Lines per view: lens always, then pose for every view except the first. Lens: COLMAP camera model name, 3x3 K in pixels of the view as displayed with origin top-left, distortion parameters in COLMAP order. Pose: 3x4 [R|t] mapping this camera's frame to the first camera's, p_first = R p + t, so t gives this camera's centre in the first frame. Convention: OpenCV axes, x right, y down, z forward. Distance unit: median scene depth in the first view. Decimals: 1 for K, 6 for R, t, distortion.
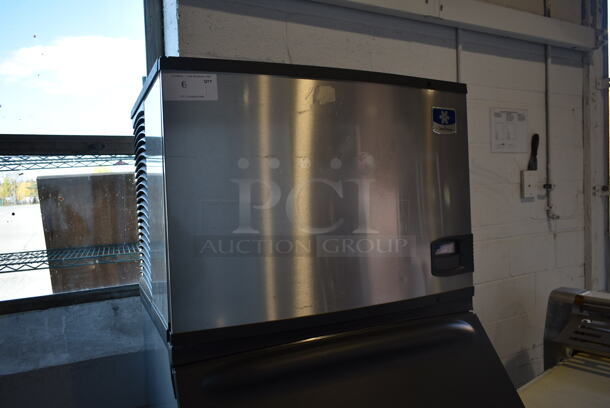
lens RADIAL K [[466.9, 0, 307.2], [0, 466.9, 206.9], [0, 0, 1]] dist [-0.014110, 0.003285]
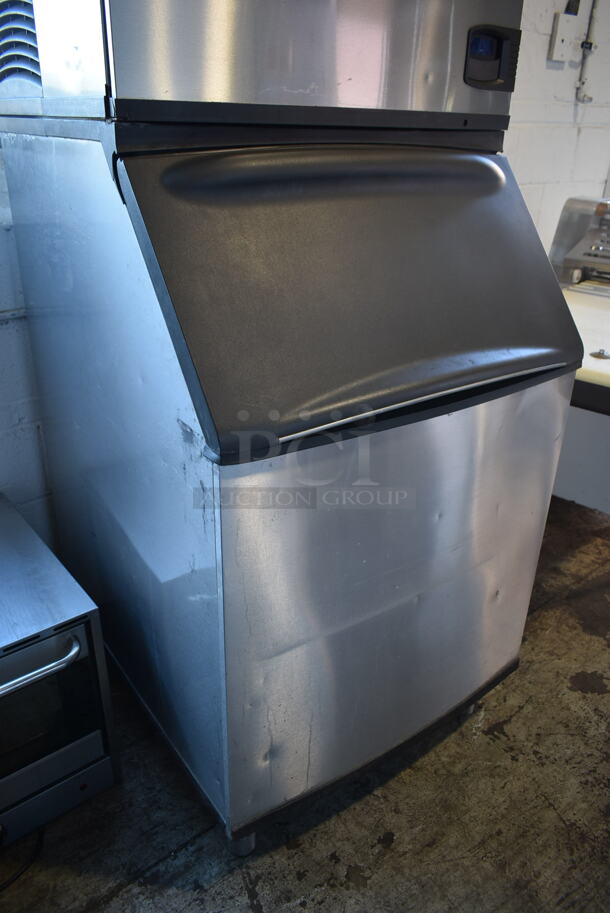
lens RADIAL K [[698.9, 0, 303.9], [0, 698.9, 452.9], [0, 0, 1]] dist [-0.014110, 0.003285]
pose [[0.981894, -0.020955, 0.188269, -0.084513], [-0.056890, 0.915366, 0.398583, 0.121739], [-0.180688, -0.402077, 0.897600, -0.056802]]
